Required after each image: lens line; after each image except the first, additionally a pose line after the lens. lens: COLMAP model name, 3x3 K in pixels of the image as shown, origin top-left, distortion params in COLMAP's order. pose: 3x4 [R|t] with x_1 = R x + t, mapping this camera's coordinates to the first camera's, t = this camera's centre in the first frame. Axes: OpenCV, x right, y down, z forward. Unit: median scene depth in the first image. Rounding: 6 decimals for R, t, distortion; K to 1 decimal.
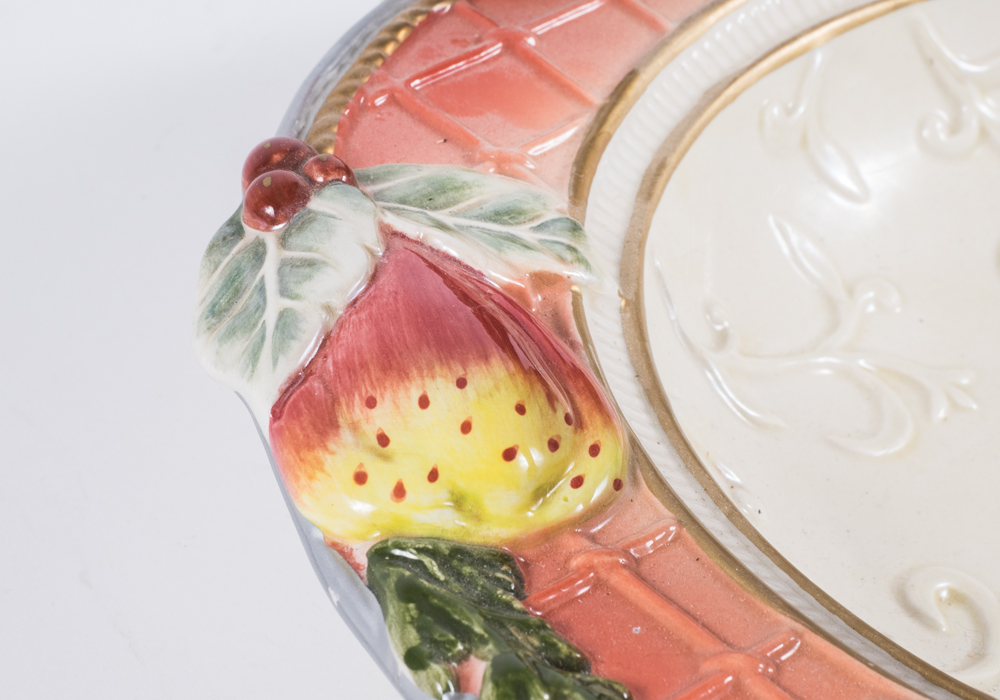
lens RADIAL K [[2252.8, 0, 500.6], [0, 2252.8, 350.5], [0, 0, 1]] dist [-0.014267, 0.000000]
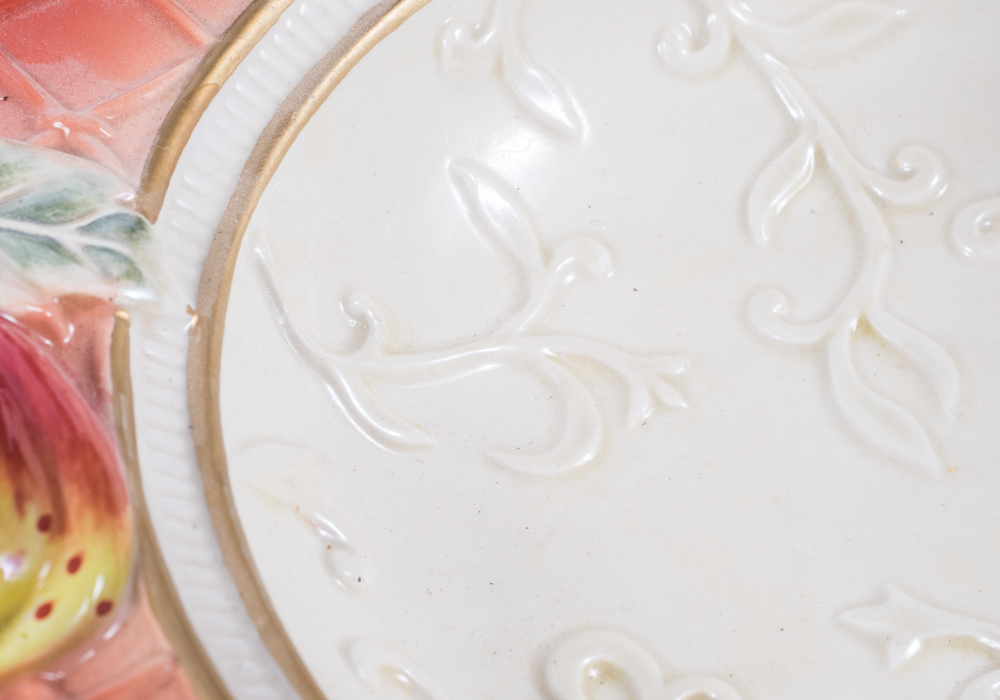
lens RADIAL K [[2225.8, 0, 499.4], [0, 2225.8, 349.4], [0, 0, 1]] dist [-0.017435, 0.000000]
pose [[0.999230, 0.009417, -0.038101, 0.191299], [-0.003668, 0.988948, 0.148218, -0.127933], [0.039076, -0.147964, 0.988220, 0.212321]]
